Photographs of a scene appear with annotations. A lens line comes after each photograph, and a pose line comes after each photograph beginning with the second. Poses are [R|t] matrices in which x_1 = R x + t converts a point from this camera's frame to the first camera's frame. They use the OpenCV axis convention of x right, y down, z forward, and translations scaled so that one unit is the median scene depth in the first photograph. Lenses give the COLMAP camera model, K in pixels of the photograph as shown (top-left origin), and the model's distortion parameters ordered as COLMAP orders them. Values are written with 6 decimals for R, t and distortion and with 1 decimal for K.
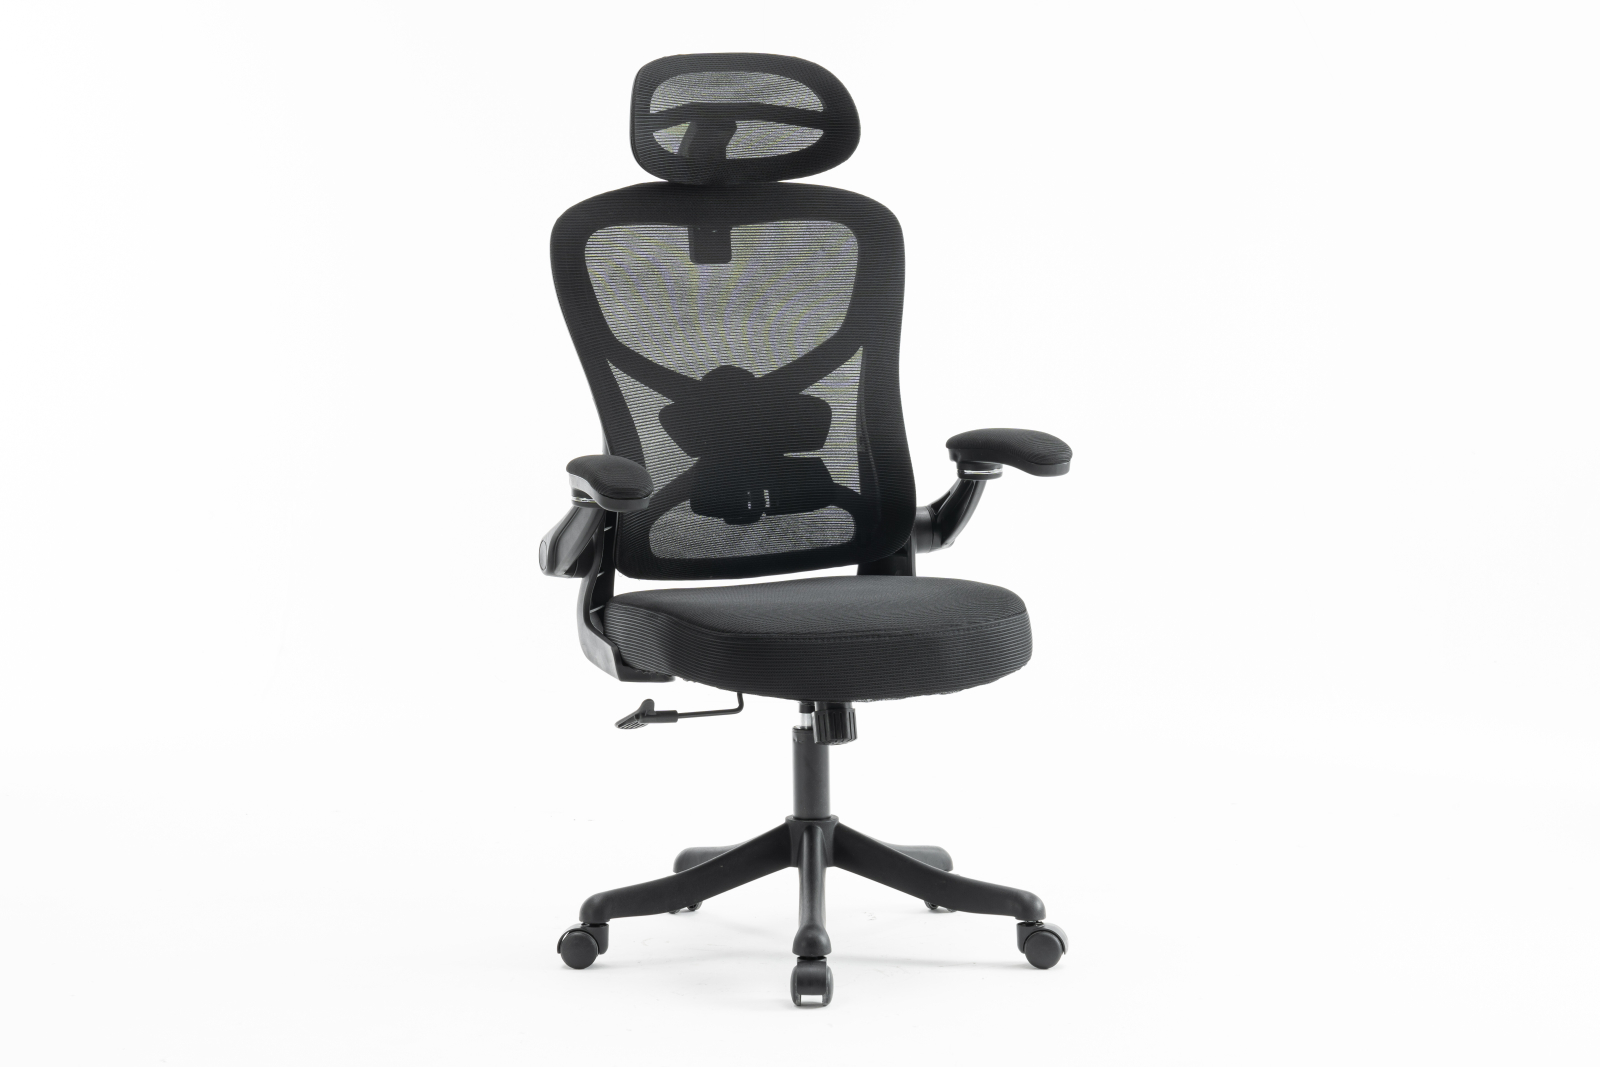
lens RADIAL K [[3186.6, 0, 800.0], [0, 3186.6, 533.5], [0, 0, 1]] dist [-0.030428, -0.022686]
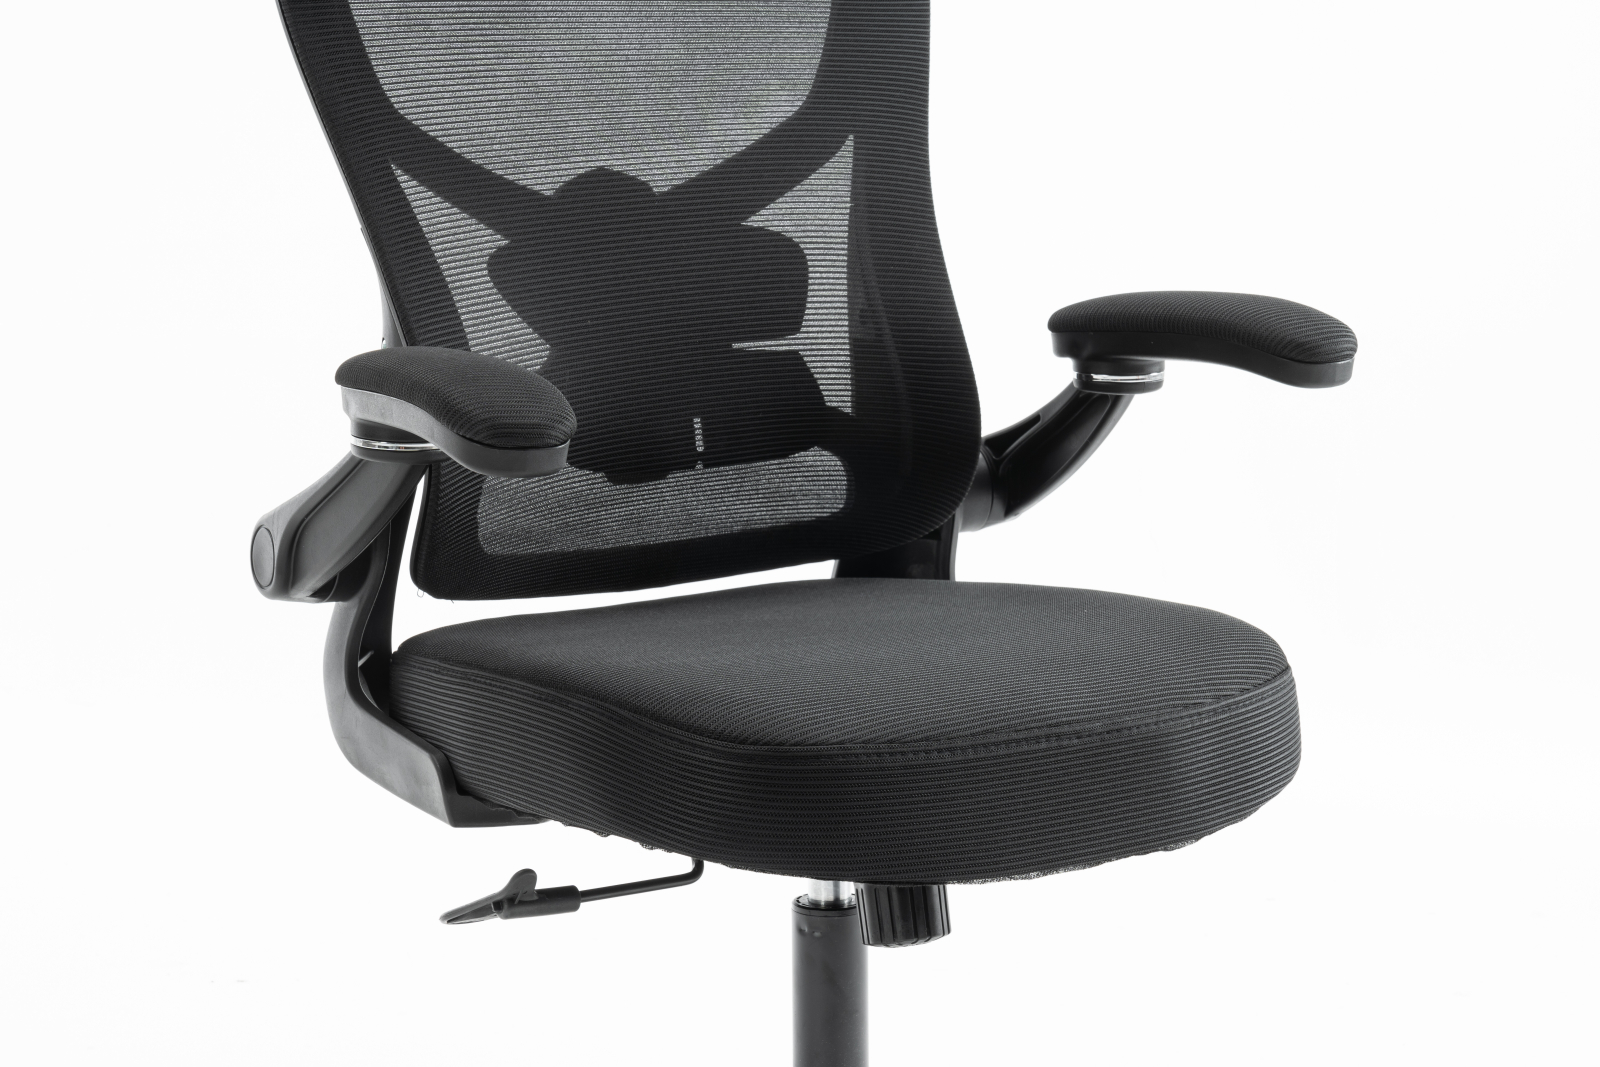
lens RADIAL K [[3186.6, 0, 800.0], [0, 3186.6, 533.5], [0, 0, 1]] dist [-0.030428, -0.022686]
pose [[0.981663, -0.015664, 0.189978, -0.091543], [0.008998, 0.999315, 0.035904, -0.013201], [-0.190410, -0.033536, 0.981132, 0.508448]]
